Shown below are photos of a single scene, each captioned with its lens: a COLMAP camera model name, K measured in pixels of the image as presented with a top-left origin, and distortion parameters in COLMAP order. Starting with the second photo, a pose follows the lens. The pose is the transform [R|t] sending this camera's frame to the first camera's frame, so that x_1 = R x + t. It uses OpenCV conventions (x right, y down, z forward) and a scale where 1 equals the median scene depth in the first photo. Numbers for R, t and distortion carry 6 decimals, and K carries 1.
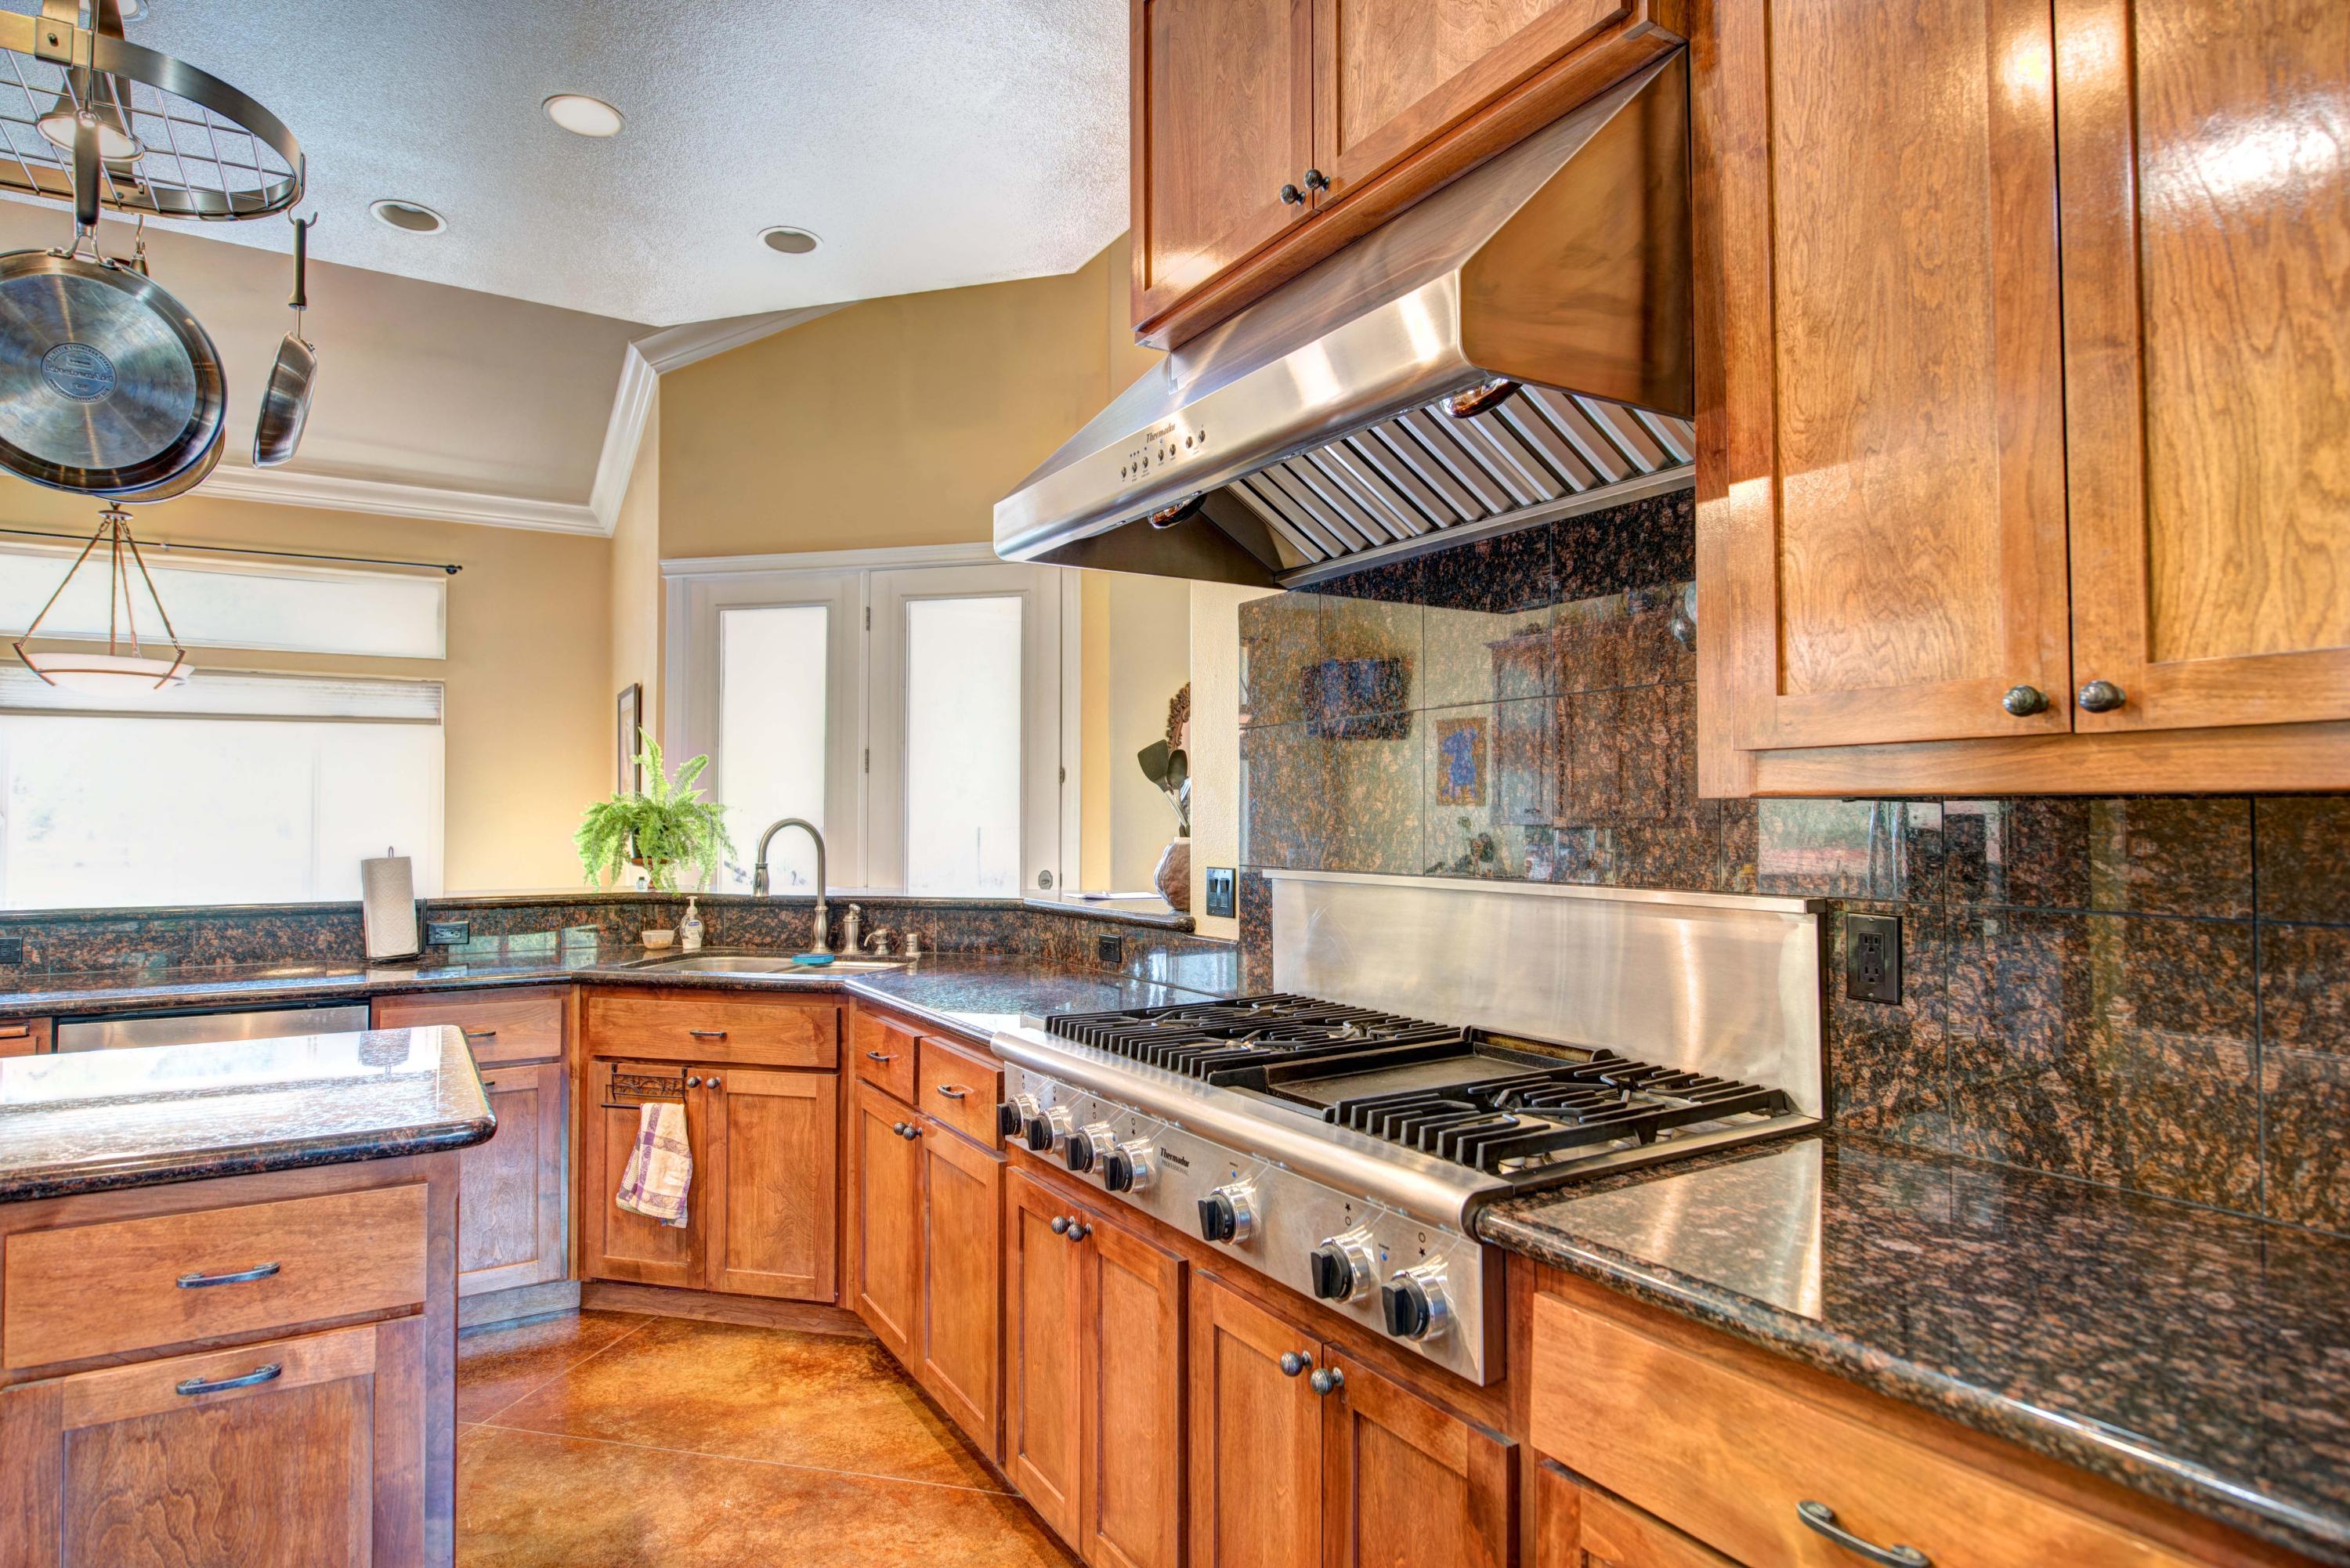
lens RADIAL K [[1234.8, 0, 1175.0], [0, 1234.8, 784.0], [0, 0, 1]] dist [-0.000144, 0.000220]
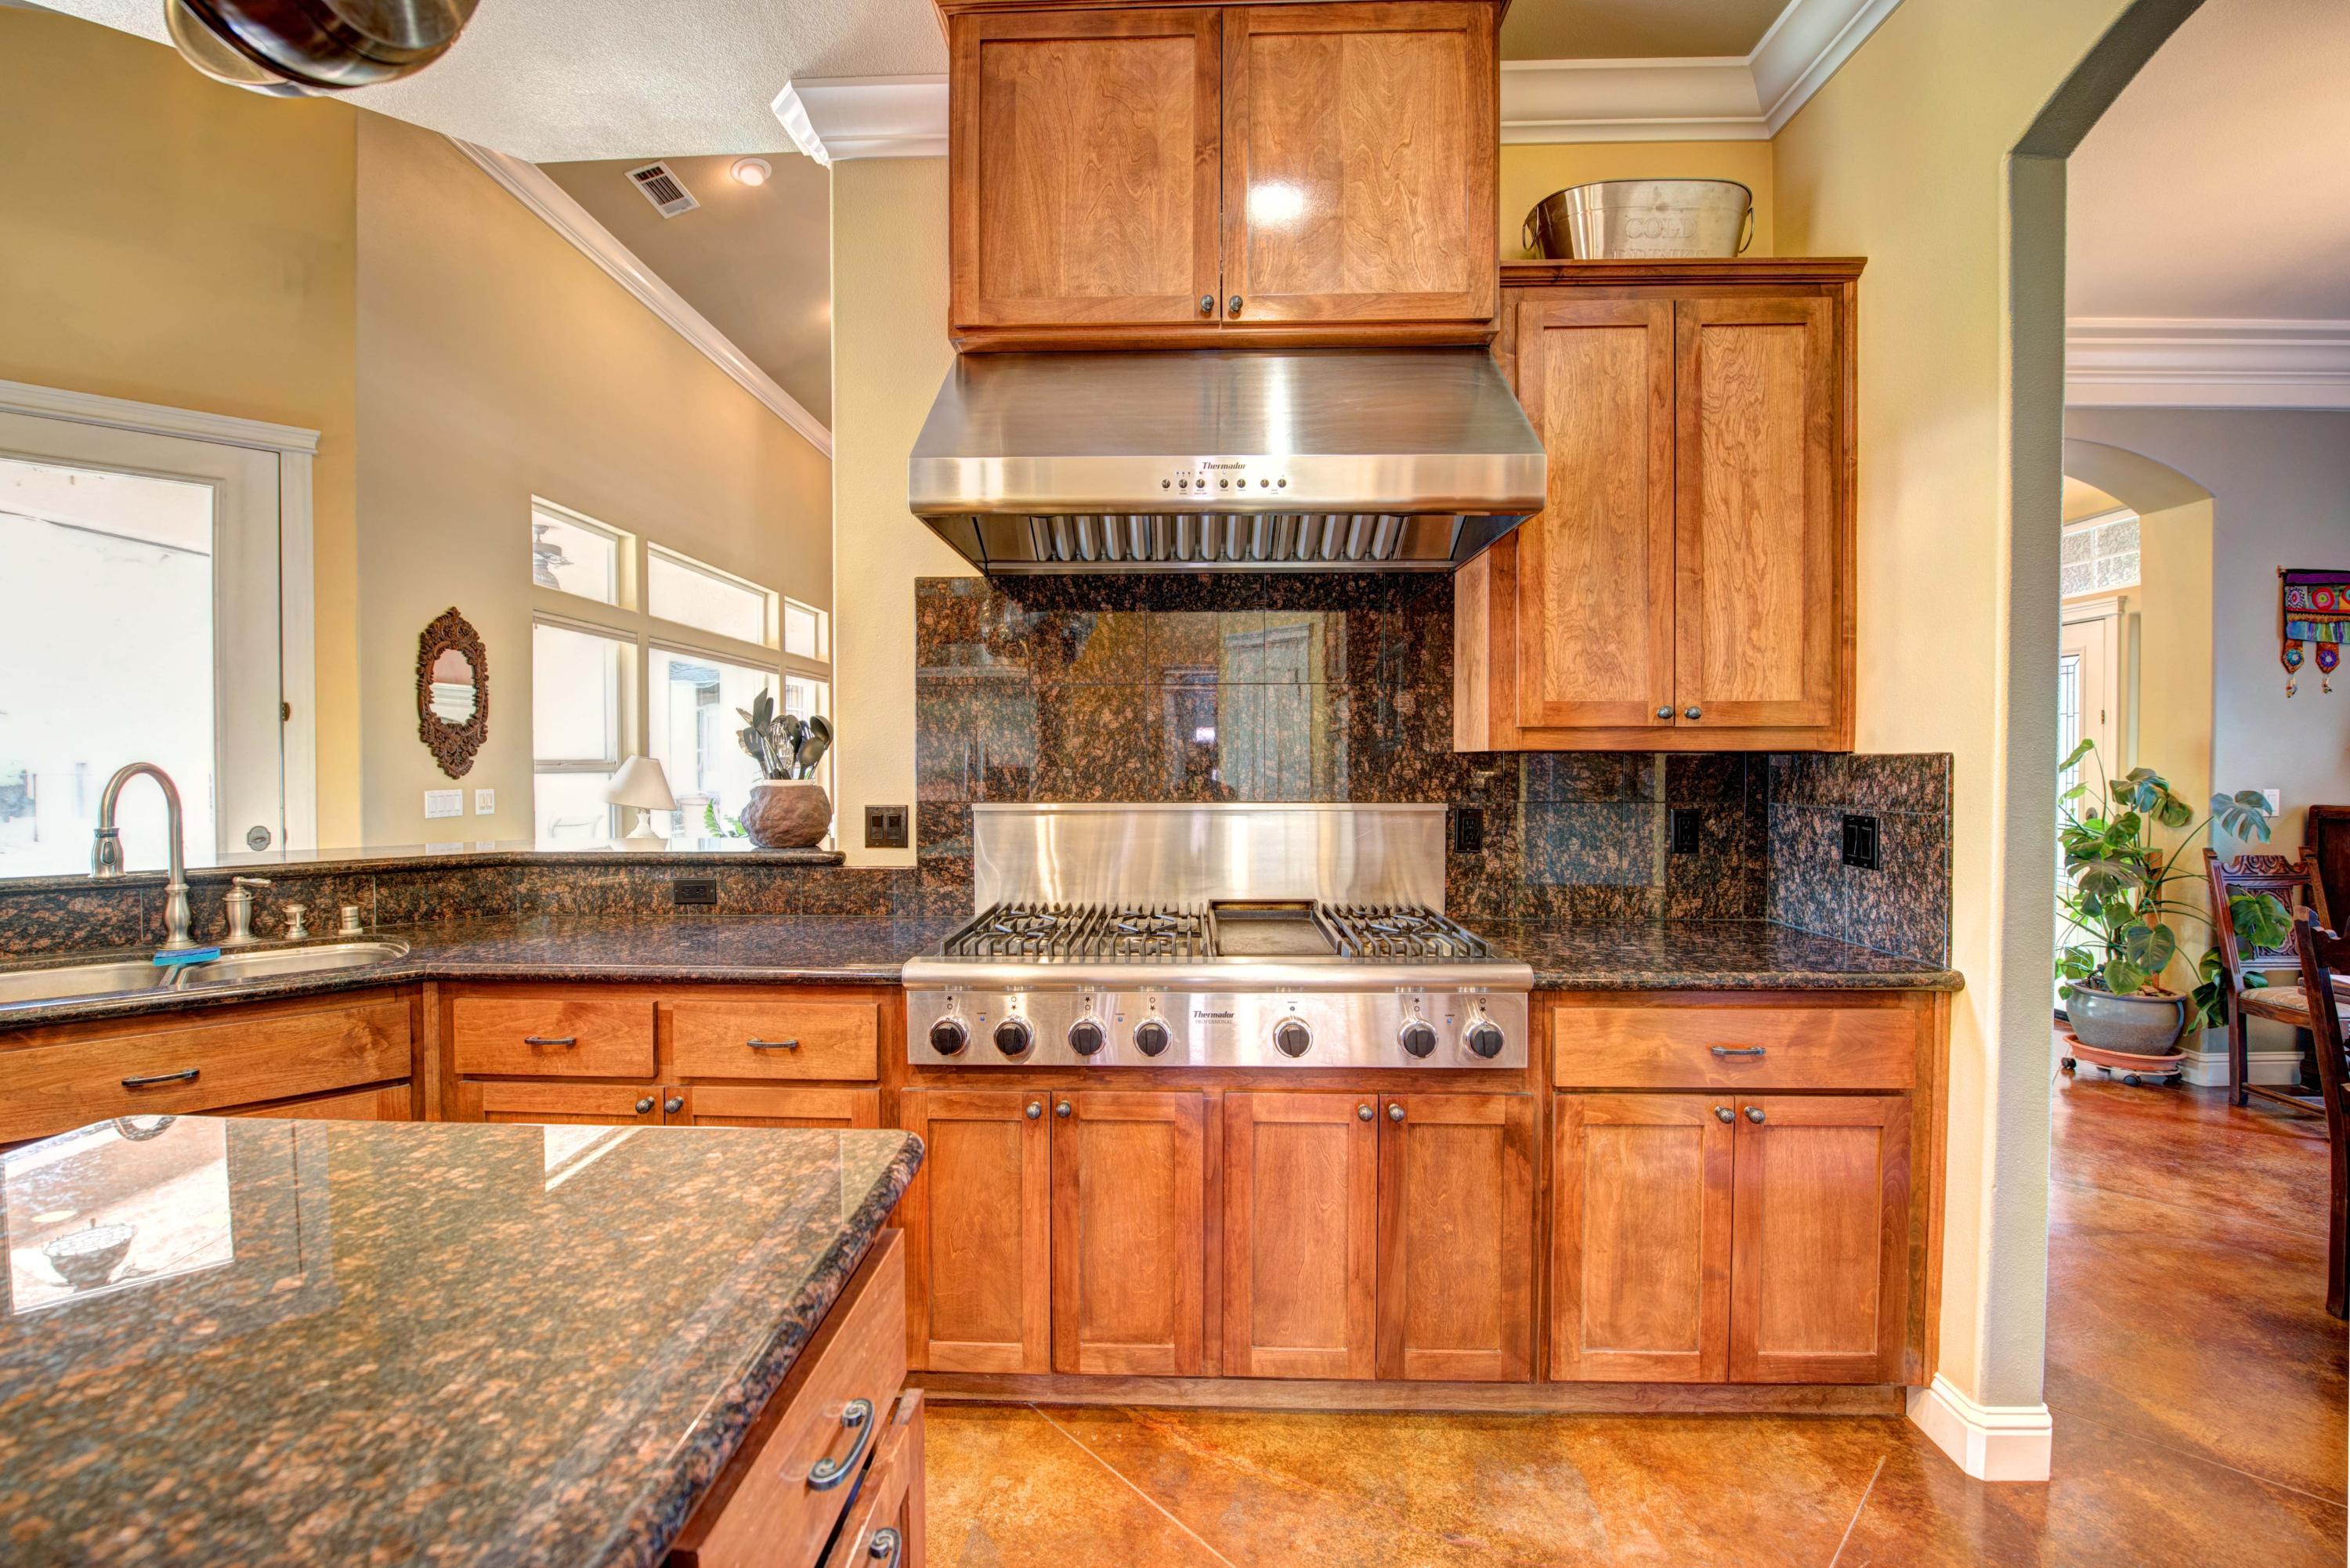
lens RADIAL K [[943.4, 0, 1175.0], [0, 943.4, 784.0], [0, 0, 1]] dist [-0.013665, -0.000571]
pose [[0.575707, -0.019611, 0.817421, -0.962305], [-0.021445, 0.999006, 0.039071, 0.014603], [-0.817375, -0.040023, 0.574714, 0.511433]]
